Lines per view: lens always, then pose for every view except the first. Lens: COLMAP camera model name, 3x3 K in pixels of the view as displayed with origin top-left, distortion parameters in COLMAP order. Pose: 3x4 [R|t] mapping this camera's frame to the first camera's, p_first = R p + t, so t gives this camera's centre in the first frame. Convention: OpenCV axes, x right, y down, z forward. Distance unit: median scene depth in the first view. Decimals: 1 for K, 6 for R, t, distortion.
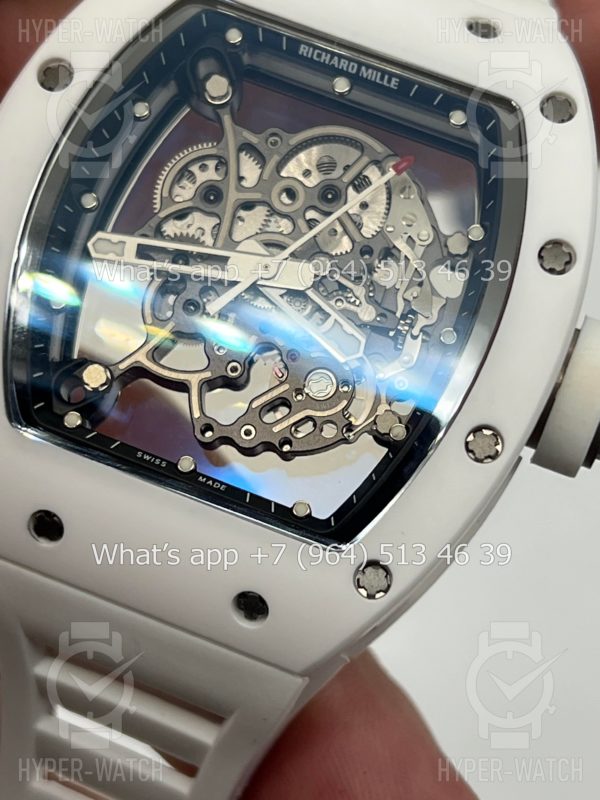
lens RADIAL K [[1835.3, 0, 300.0], [0, 1835.3, 400.0], [0, 0, 1]] dist [0.256750, -0.688376]
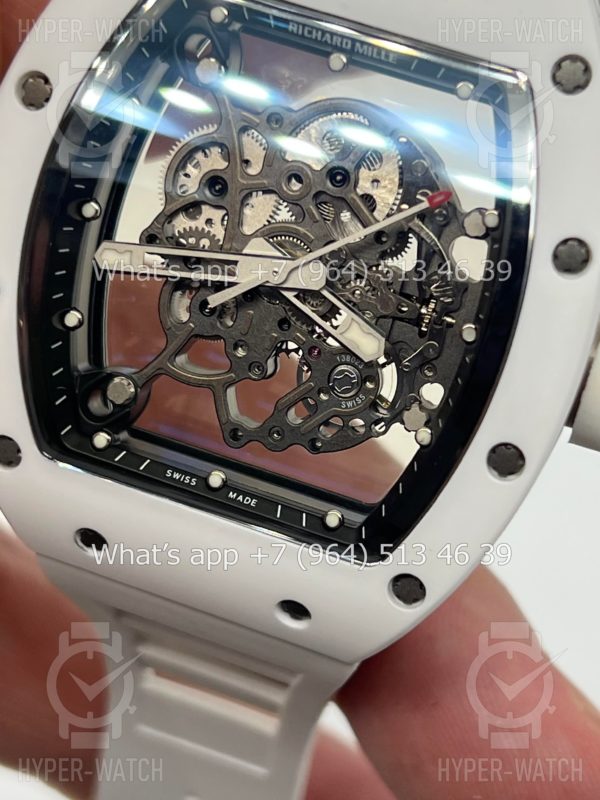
lens RADIAL K [[1835.3, 0, 300.0], [0, 1835.3, 400.0], [0, 0, 1]] dist [0.256750, -0.688376]
pose [[0.986285, -0.069428, -0.149738, 0.131520], [0.111564, 0.949019, 0.294817, -0.286090], [0.121636, -0.307479, 0.943749, 0.071925]]
